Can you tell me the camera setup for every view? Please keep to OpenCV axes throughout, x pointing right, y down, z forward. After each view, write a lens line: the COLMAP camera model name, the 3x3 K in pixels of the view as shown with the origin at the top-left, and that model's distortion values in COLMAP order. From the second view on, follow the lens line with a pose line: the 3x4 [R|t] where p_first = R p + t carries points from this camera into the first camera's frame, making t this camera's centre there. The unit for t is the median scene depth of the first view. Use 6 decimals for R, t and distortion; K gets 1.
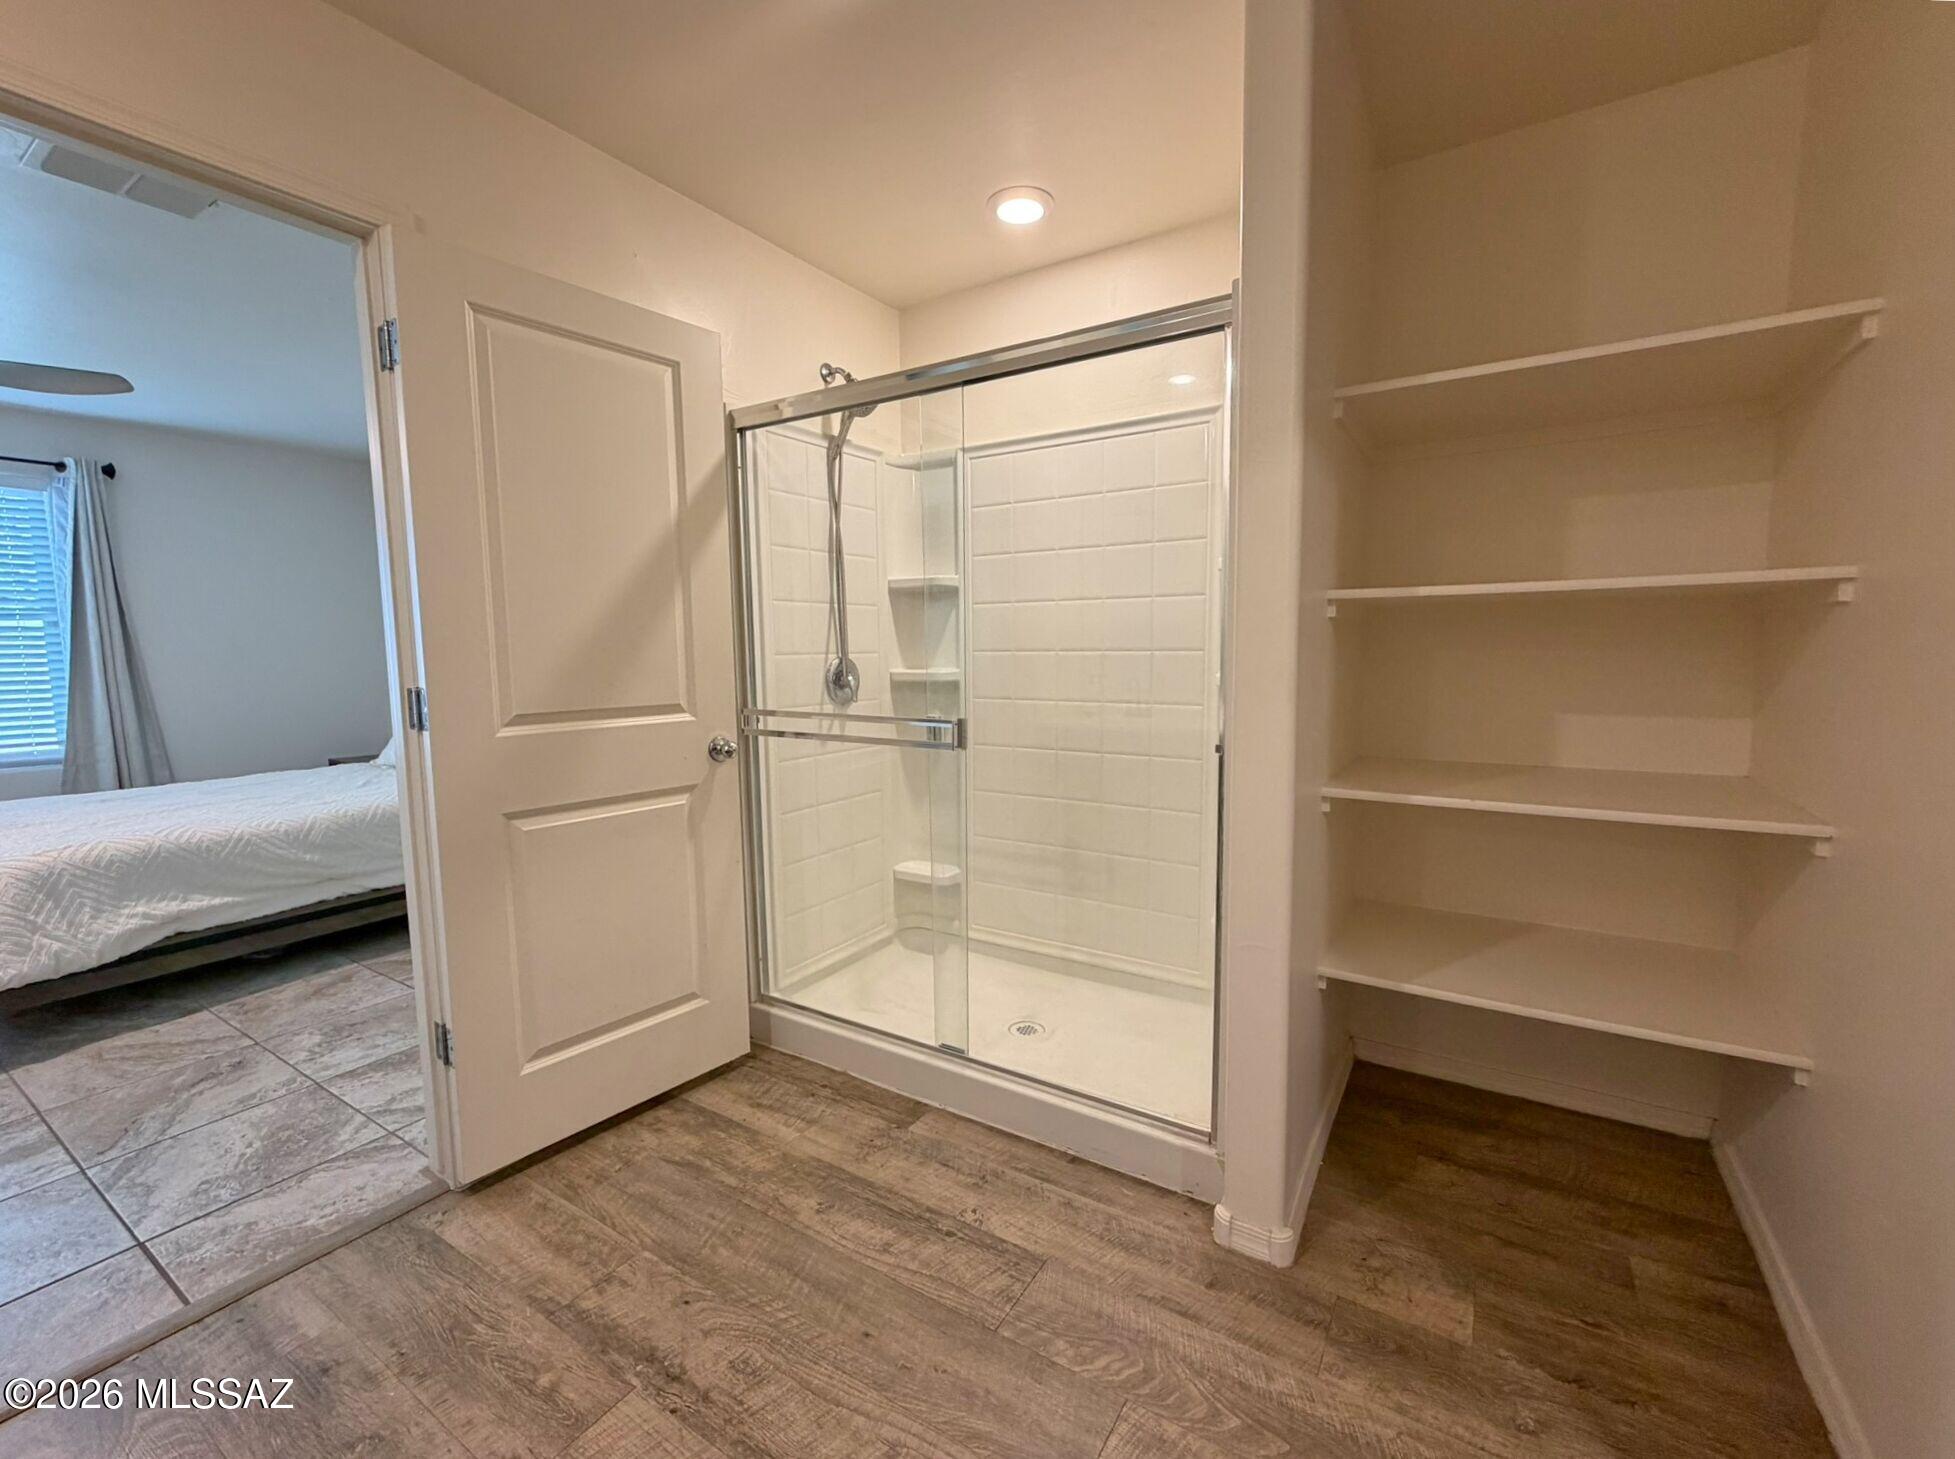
lens RADIAL K [[820.9, 0, 973.1], [0, 820.9, 729.2], [0, 0, 1]] dist [0.000912, 0.000514]
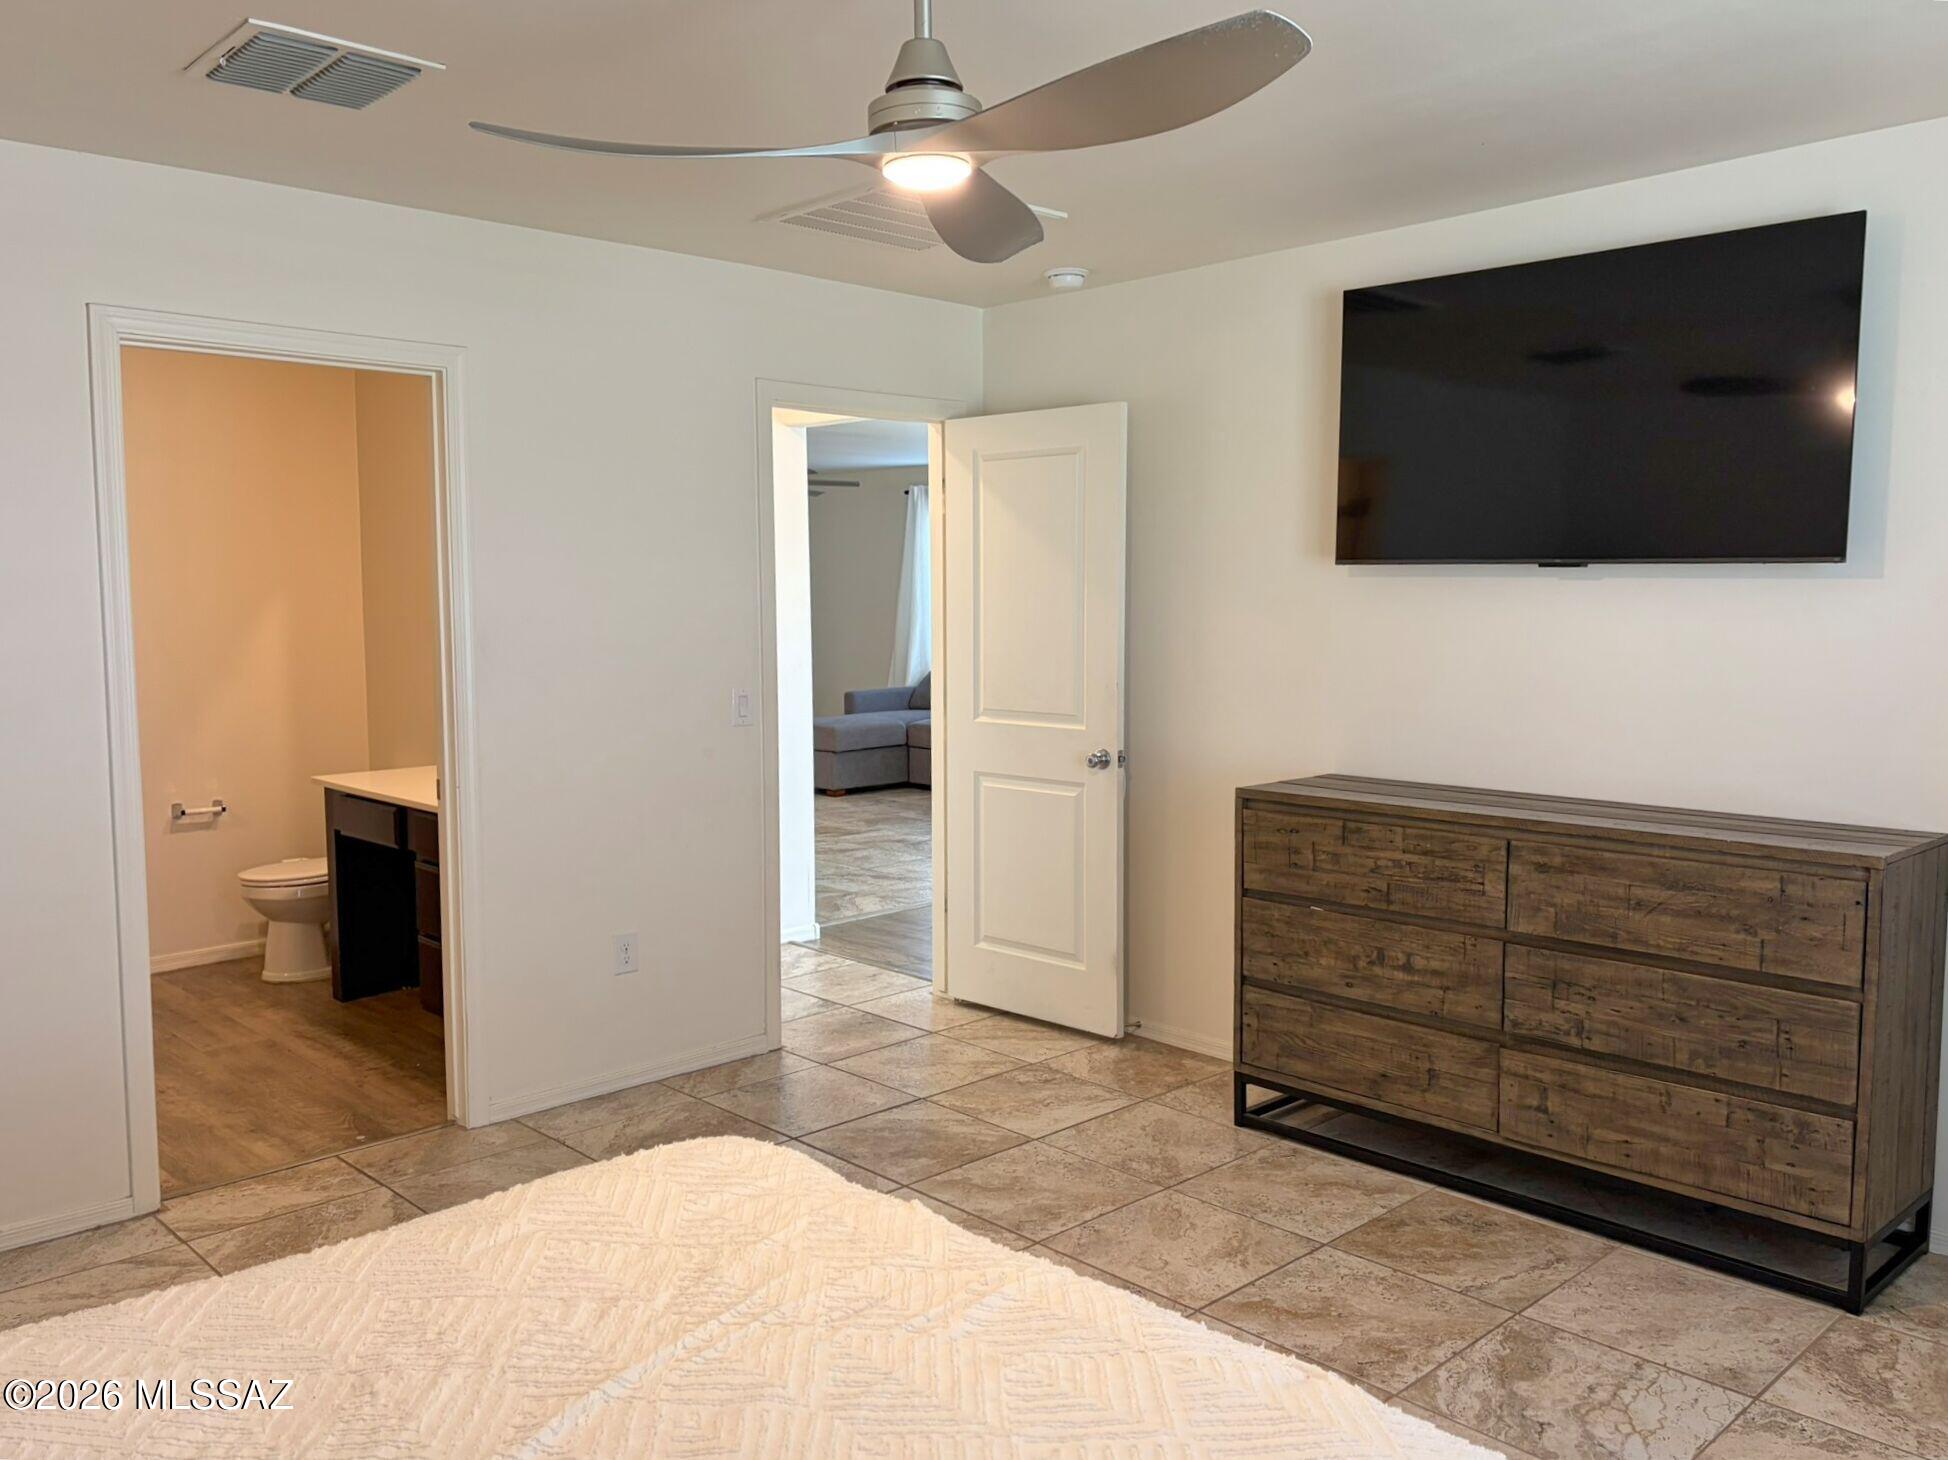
lens RADIAL K [[1534.4, 0, 974.0], [0, 1534.4, 730.0], [0, 0, 1]] dist [0.031720, -0.009306]
pose [[-0.971658, -0.006849, 0.236290, -2.087680], [0.038112, 0.981965, 0.185183, -0.363327], [-0.233297, 0.188940, -0.953873, 2.481805]]
